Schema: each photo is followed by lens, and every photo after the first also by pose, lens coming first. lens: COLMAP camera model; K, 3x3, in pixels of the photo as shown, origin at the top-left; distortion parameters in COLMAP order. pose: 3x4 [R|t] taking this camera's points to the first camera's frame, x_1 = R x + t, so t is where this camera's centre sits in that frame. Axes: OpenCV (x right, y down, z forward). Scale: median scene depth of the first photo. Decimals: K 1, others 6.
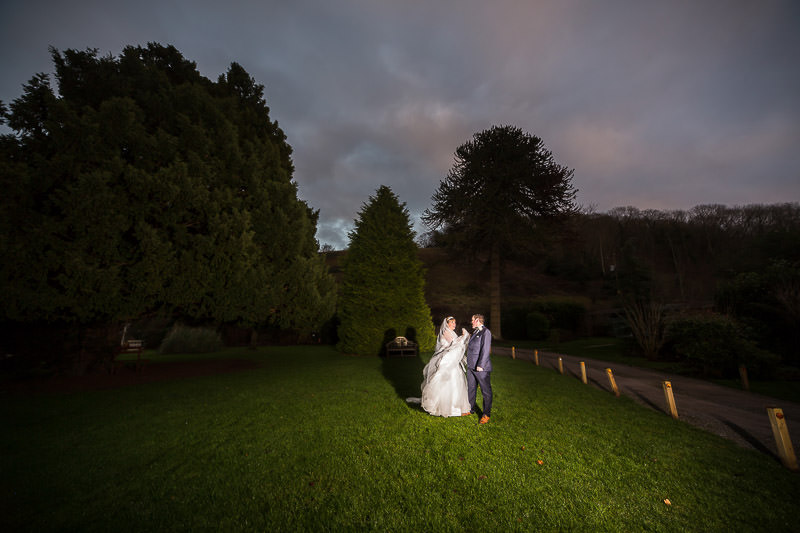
lens RADIAL K [[272.6, 0, 400.8], [0, 272.6, 268.6], [0, 0, 1]] dist [0.001032, -0.000074]
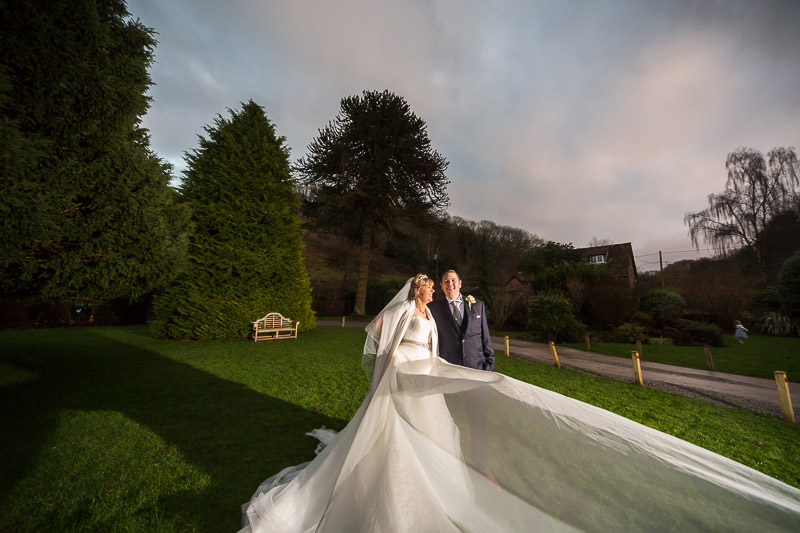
lens RADIAL K [[273.4, 0, 401.9], [0, 273.4, 268.5], [0, 0, 1]] dist [-0.001335, -0.000147]
pose [[0.822881, 0.086959, 0.561520, -0.088517], [-0.135843, 0.989671, 0.045808, 0.030792], [-0.551737, -0.113973, 0.826194, 0.128834]]
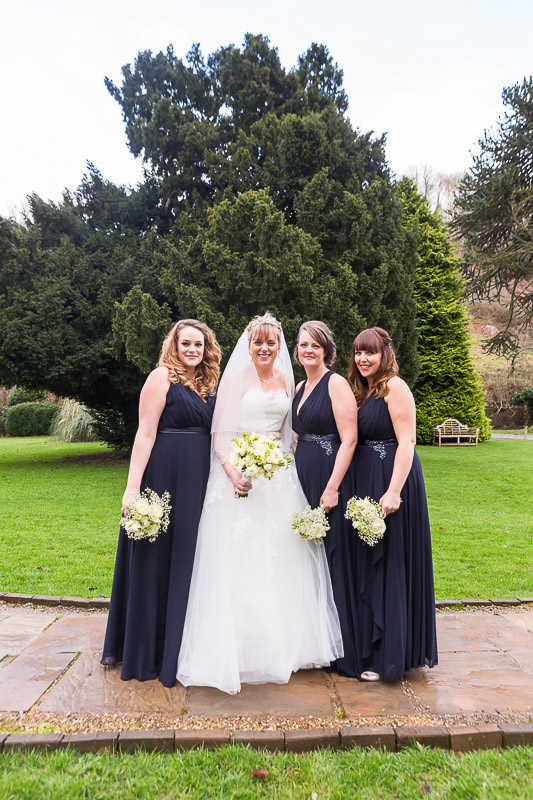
lens RADIAL K [[572.9, 0, 266.5], [0, 572.9, 400.0], [0, 0, 1]] dist [-0.007371, 0.000083]
pose [[0.999824, 0.013476, 0.013031, -0.310178], [-0.015788, 0.980117, 0.197789, -0.051744], [-0.010106, -0.197960, 0.980158, -0.271164]]
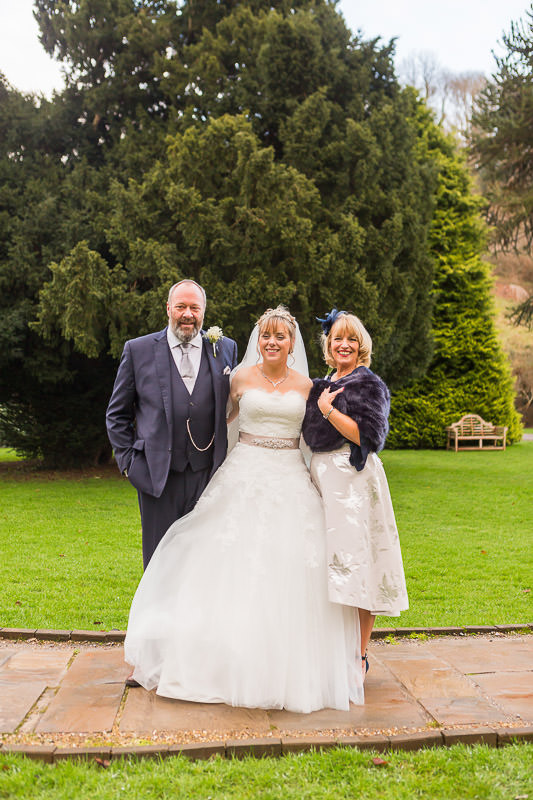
lens RADIAL K [[817.1, 0, 264.4], [0, 817.1, 394.0], [0, 0, 1]] dist [-0.007251, -0.030875]
pose [[0.995675, 0.012752, 0.092021, -0.337723], [-0.031425, 0.978374, 0.204441, -0.061311], [-0.087424, -0.206448, 0.974544, -0.306247]]
